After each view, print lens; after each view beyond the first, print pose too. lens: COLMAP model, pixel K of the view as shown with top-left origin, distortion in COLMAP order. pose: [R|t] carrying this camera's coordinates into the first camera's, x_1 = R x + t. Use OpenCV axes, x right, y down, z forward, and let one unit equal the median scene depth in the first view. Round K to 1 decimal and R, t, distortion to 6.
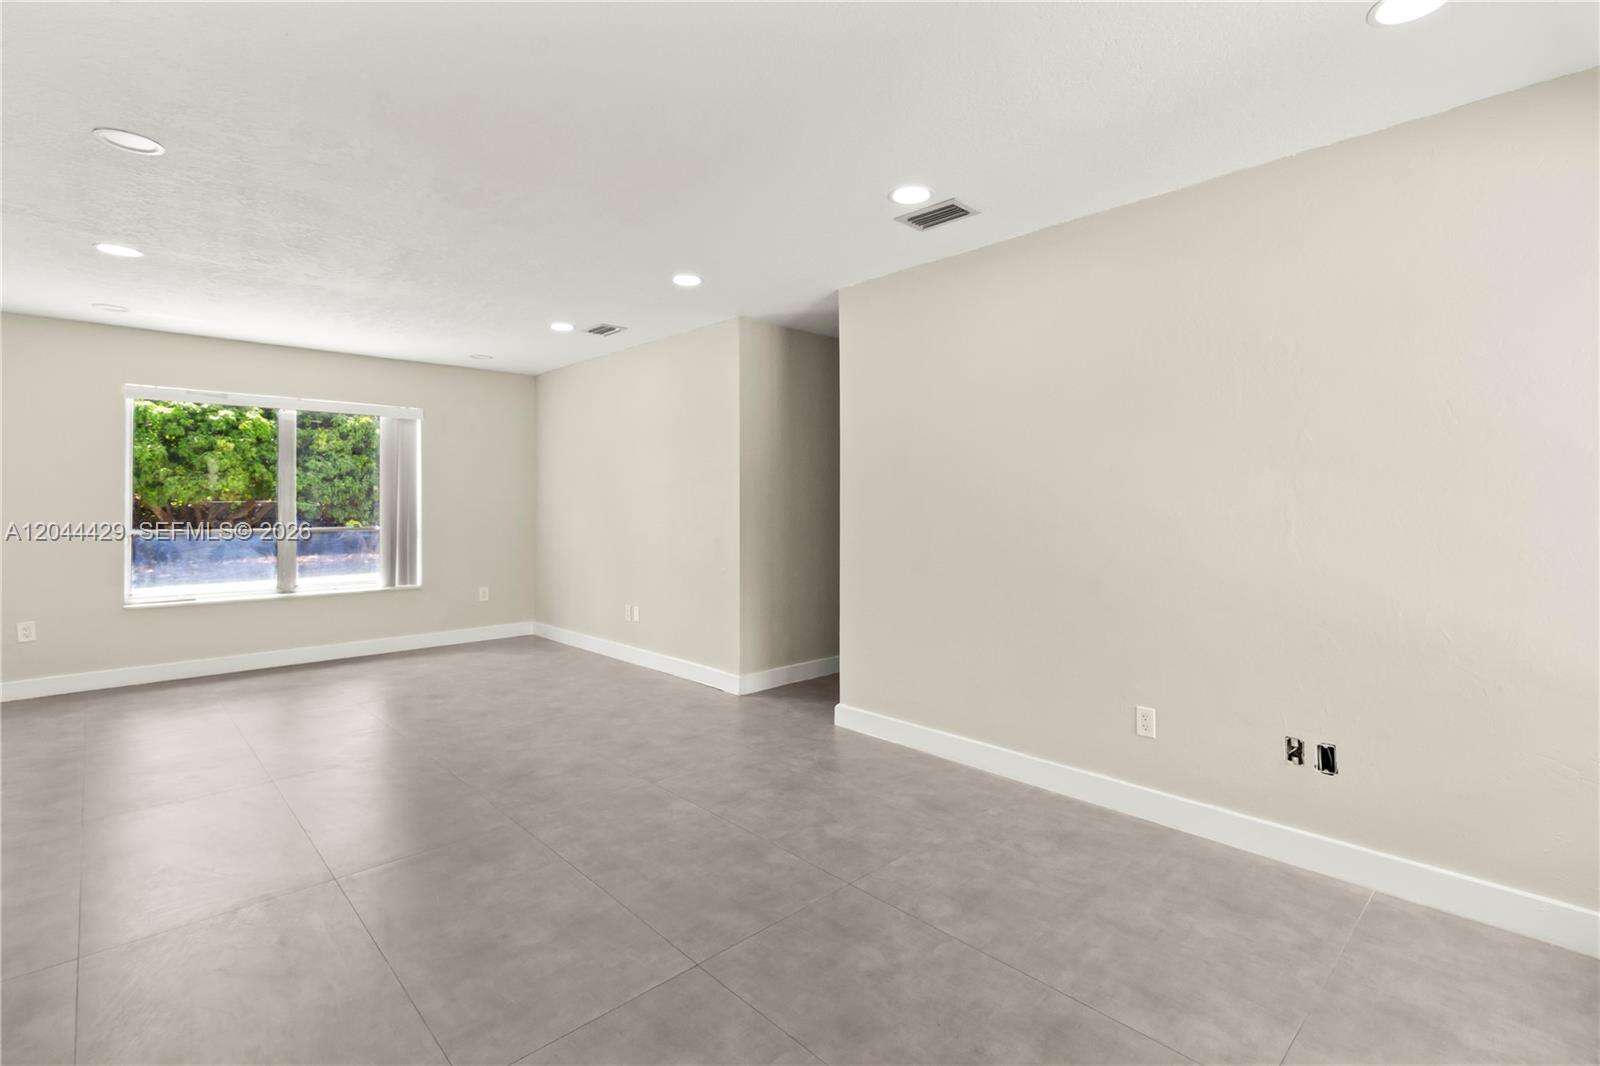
lens RADIAL K [[746.9, 0, 811.9], [0, 746.9, 510.8], [0, 0, 1]] dist [0.011021, -0.000018]
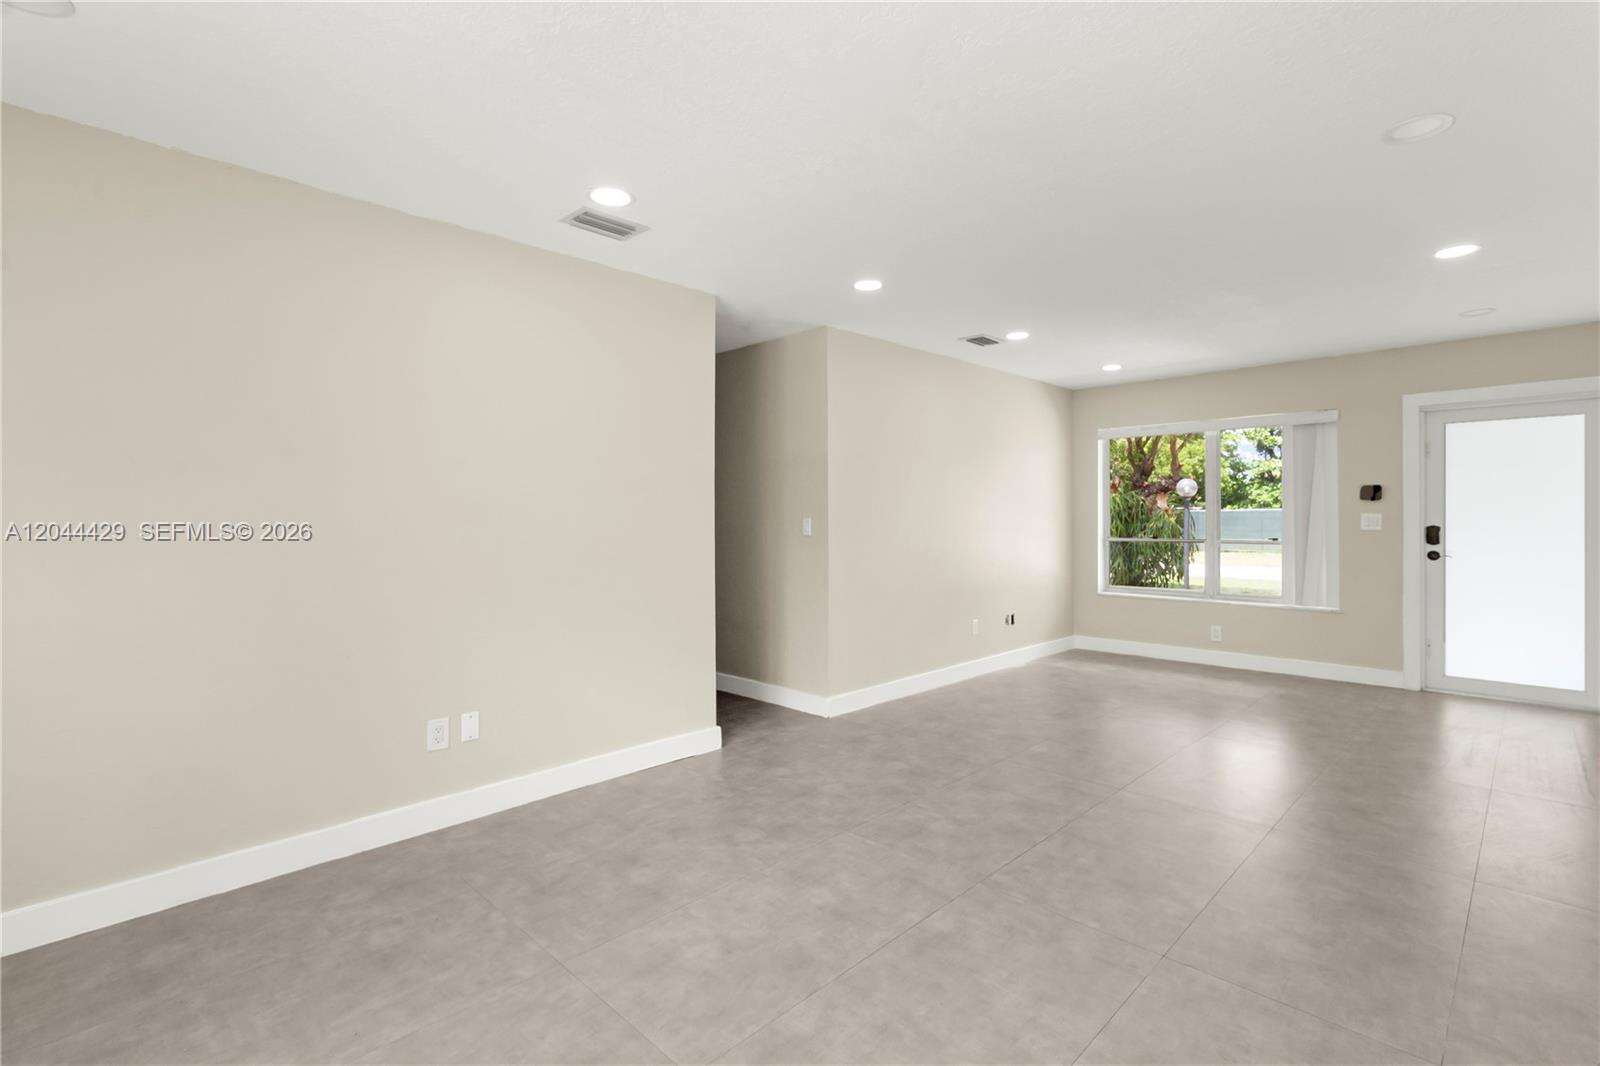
lens RADIAL K [[746.9, 0, 811.9], [0, 746.9, 510.8], [0, 0, 1]] dist [0.011021, -0.000018]
pose [[-0.018388, 0.000445, 0.999831, -0.325243], [0.020552, 0.999789, -0.000067, -0.005197], [-0.999620, 0.020547, -0.018394, 0.316354]]
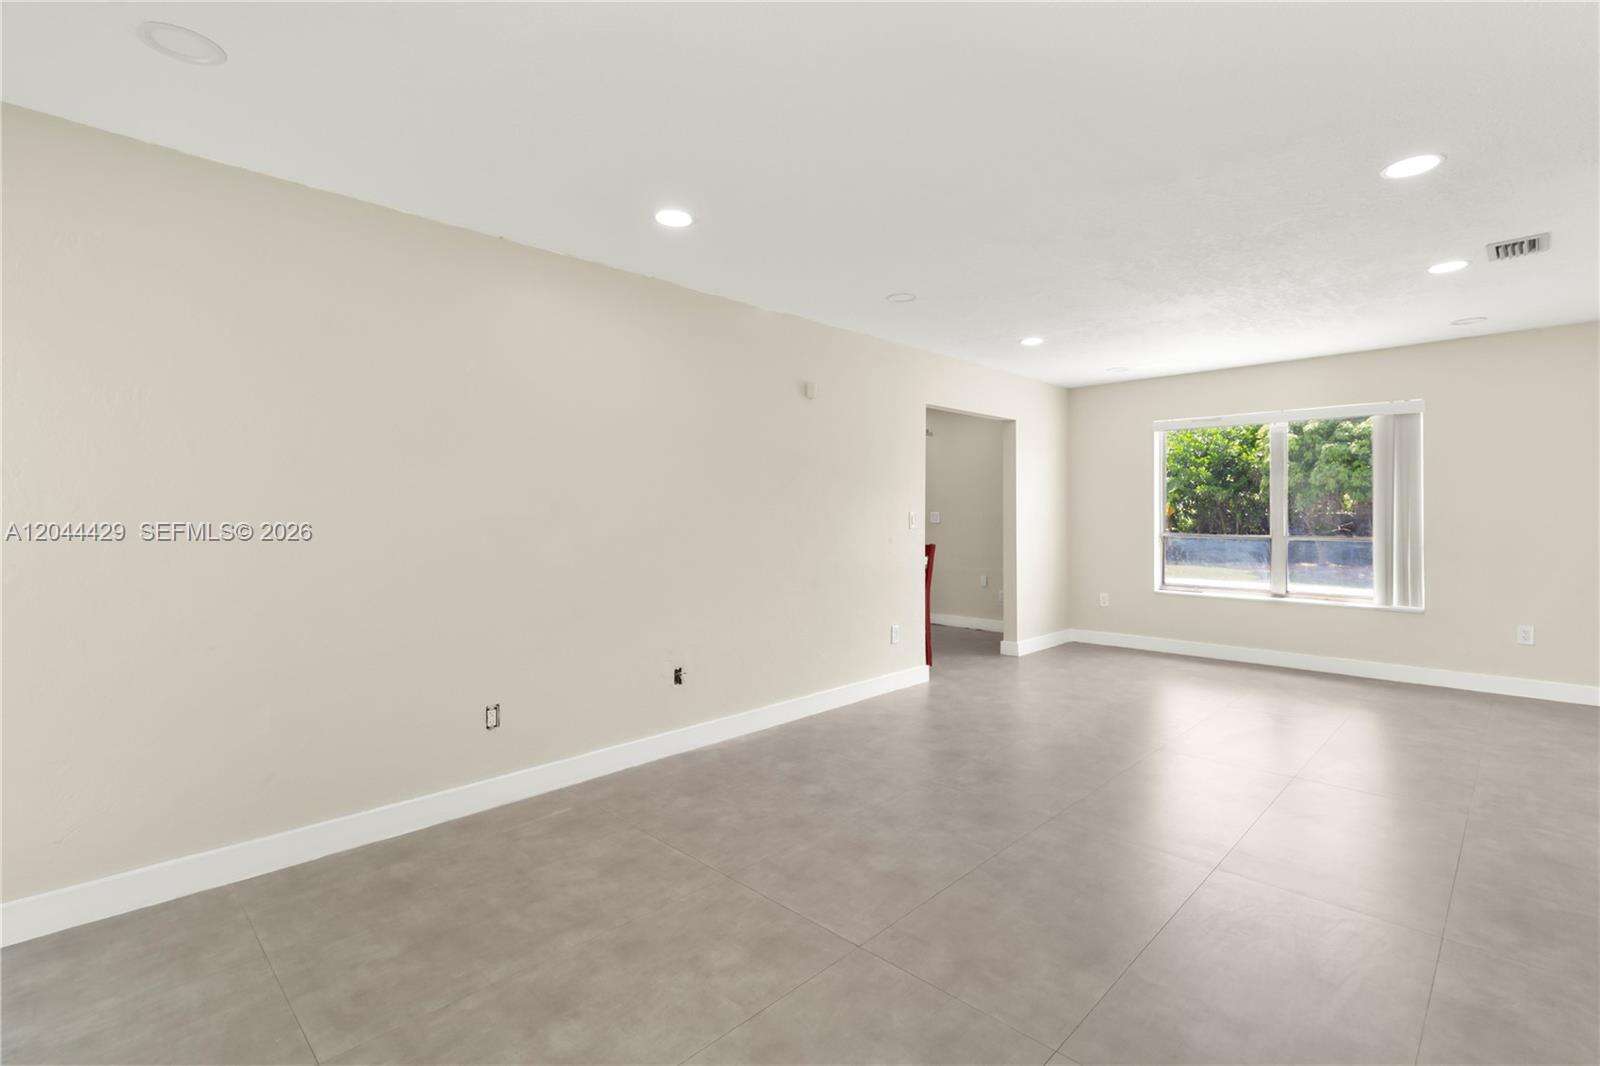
lens RADIAL K [[734.6, 0, 795.2], [0, 734.6, 504.7], [0, 0, 1]] dist [-0.002523, -0.000514]
pose [[0.017453, -0.009525, -0.999802, 0.132688], [-0.009565, 0.999907, -0.009693, -0.001424], [0.999802, 0.009732, 0.017360, 0.131475]]
